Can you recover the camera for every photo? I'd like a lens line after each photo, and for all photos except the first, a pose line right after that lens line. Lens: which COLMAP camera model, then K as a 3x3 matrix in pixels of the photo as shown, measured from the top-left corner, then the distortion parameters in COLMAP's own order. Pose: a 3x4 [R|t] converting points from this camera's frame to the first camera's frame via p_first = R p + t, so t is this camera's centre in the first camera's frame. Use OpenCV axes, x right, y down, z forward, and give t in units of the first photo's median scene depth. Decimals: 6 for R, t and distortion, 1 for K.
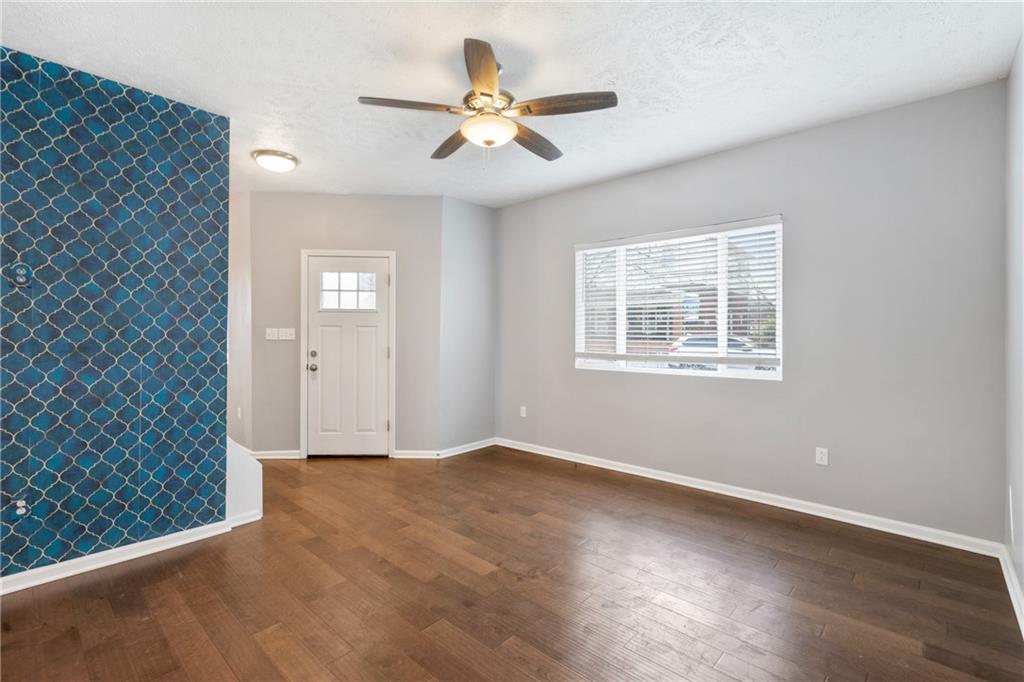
lens RADIAL K [[465.3, 0, 506.6], [0, 465.3, 330.0], [0, 0, 1]] dist [0.000372, 0.000528]
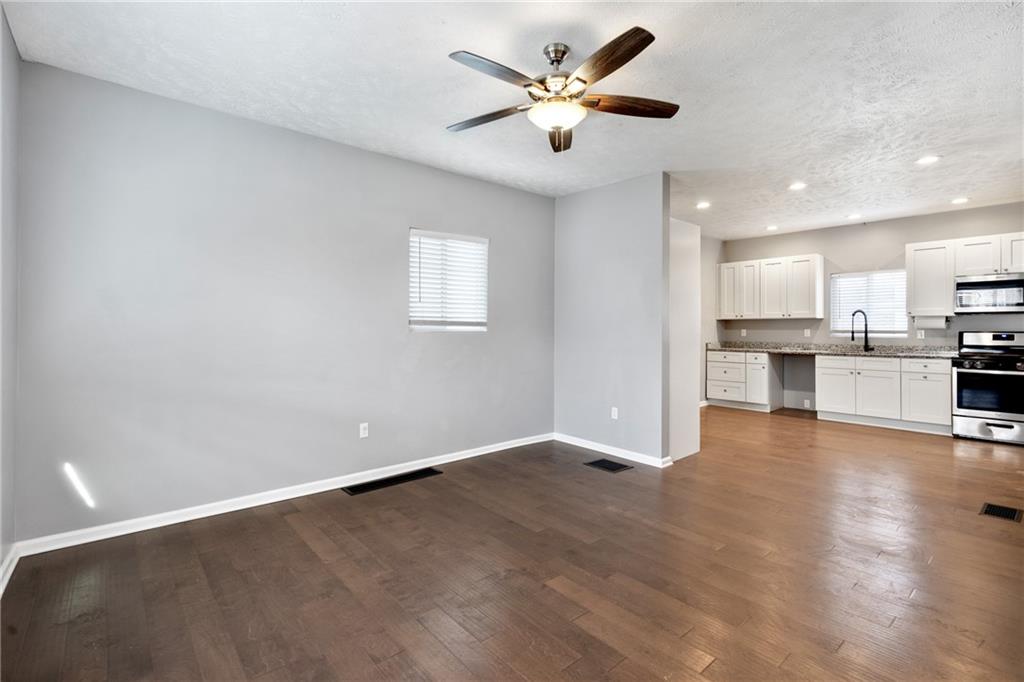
lens RADIAL K [[465.3, 0, 506.6], [0, 465.3, 330.0], [0, 0, 1]] dist [0.000372, 0.000528]
pose [[-0.992319, -0.009303, 0.123353, -0.052215], [-0.009632, 0.999951, -0.002068, 0.020527], [-0.123328, -0.003240, -0.992361, 1.948148]]
